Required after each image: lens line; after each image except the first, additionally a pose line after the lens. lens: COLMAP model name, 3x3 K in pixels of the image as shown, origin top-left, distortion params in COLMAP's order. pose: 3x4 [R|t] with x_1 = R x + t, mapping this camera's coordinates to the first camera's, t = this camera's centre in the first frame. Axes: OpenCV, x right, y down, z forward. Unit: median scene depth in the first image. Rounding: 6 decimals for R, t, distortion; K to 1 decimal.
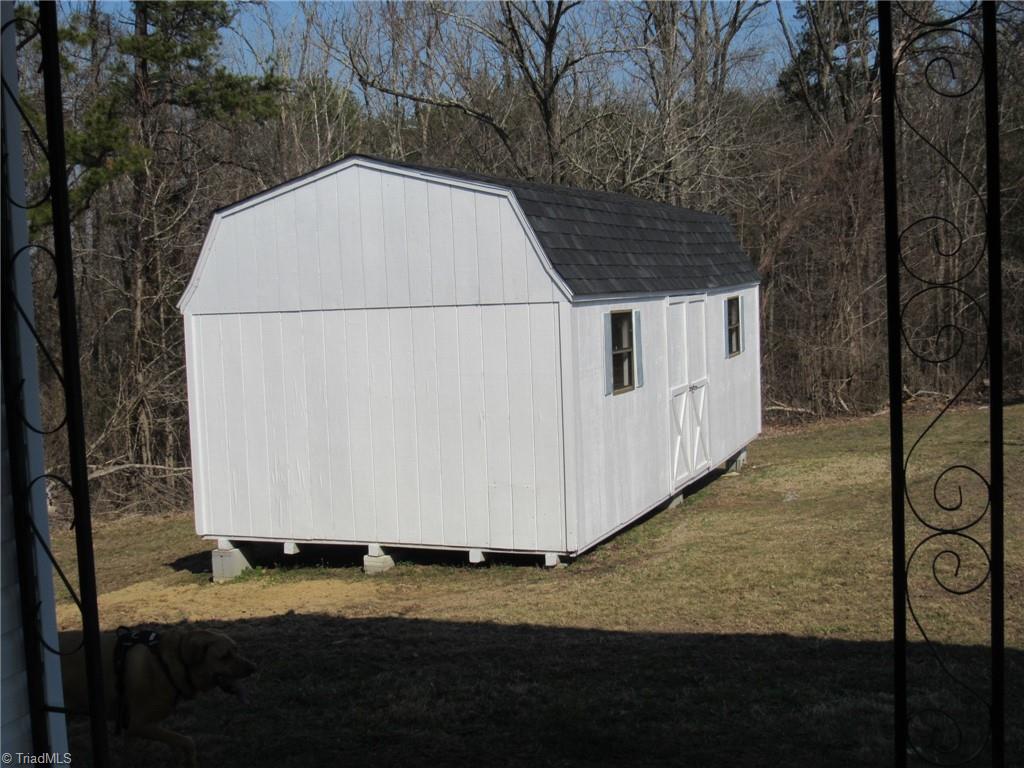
lens RADIAL K [[1277.3, 0, 512.0], [0, 1277.3, 384.0], [0, 0, 1]] dist [-0.020306, -0.033928]
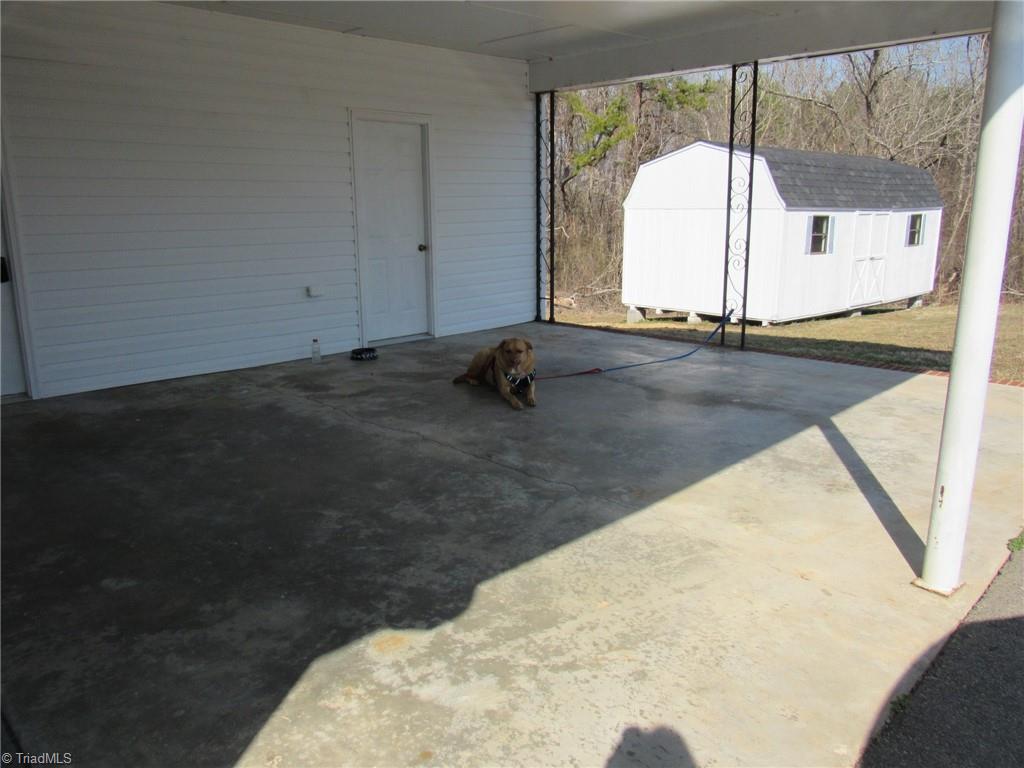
lens RADIAL K [[777.0, 0, 512.0], [0, 777.0, 384.0], [0, 0, 1]] dist [-0.049067, 0.002284]
pose [[0.898222, 0.130380, -0.419760, 0.189875], [-0.064241, 0.983679, 0.168072, 0.035317], [0.434823, -0.124000, 0.891938, -0.386797]]
